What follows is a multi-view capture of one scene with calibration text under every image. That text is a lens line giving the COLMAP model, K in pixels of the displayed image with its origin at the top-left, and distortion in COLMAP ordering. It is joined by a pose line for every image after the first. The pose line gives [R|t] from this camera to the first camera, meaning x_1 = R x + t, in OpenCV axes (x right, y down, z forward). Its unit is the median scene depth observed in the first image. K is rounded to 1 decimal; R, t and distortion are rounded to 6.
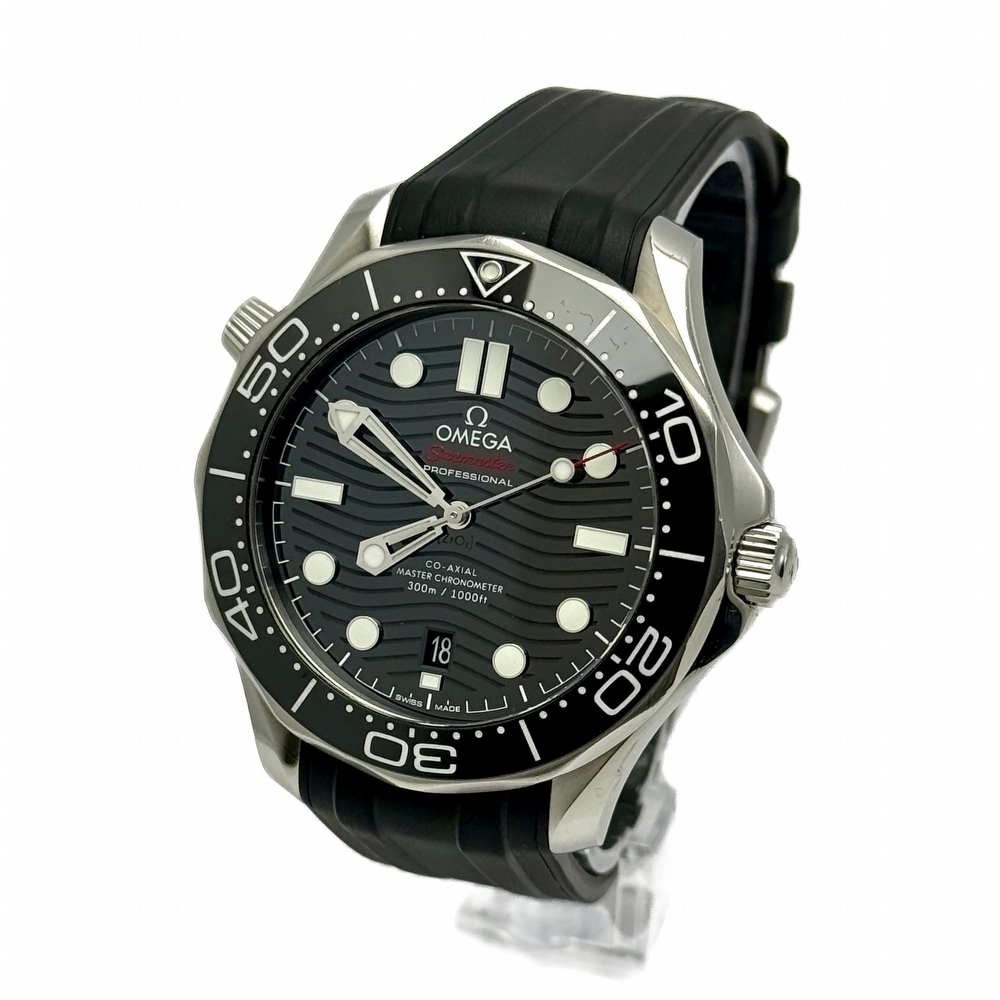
lens RADIAL K [[2677.3, 0, 567.4], [0, 2677.3, 561.6], [0, 0, 1]] dist [0.353529, 0.000000]
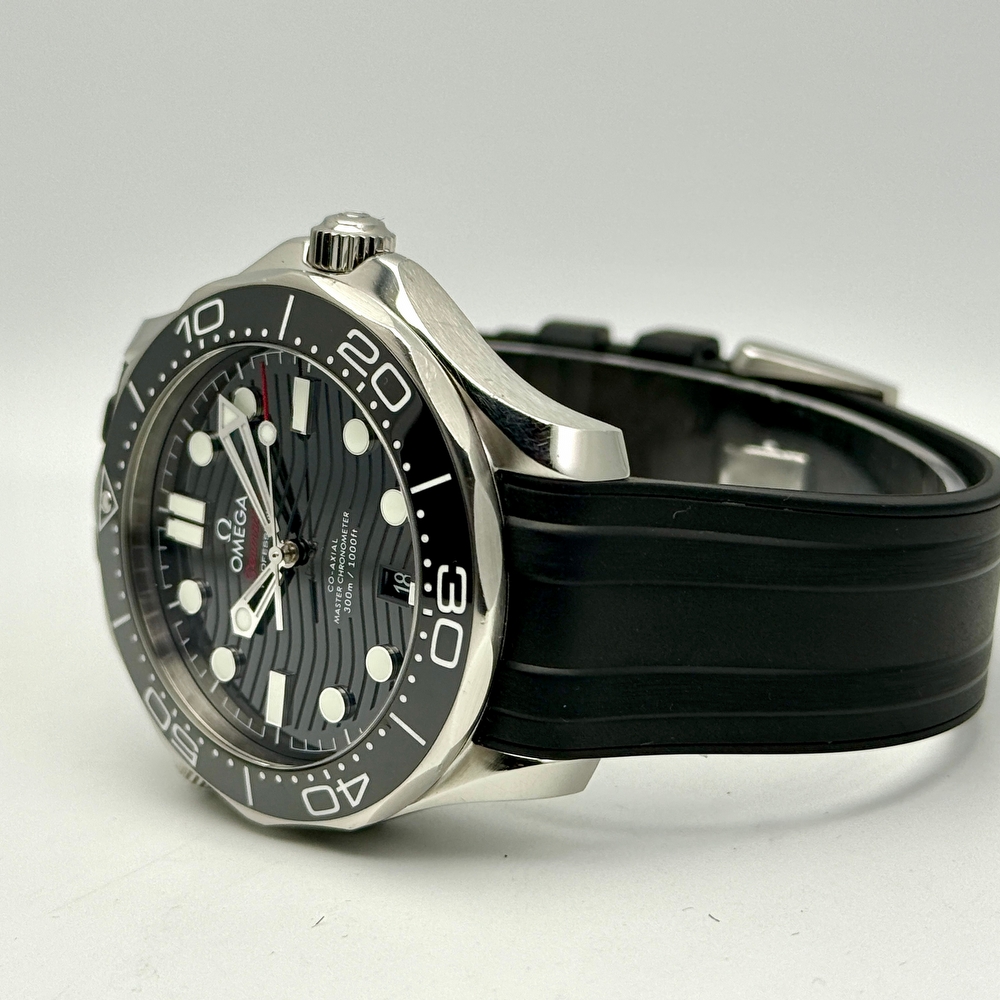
lens RADIAL K [[2677.3, 0, 498.6], [0, 2677.3, 510.3], [0, 0, 1]] dist [0.353529, 0.000000]
pose [[0.125799, -0.989711, 0.068160, -0.082589], [0.742433, 0.048352, -0.668173, 0.698316], [0.658003, 0.134660, 0.740877, 0.317189]]
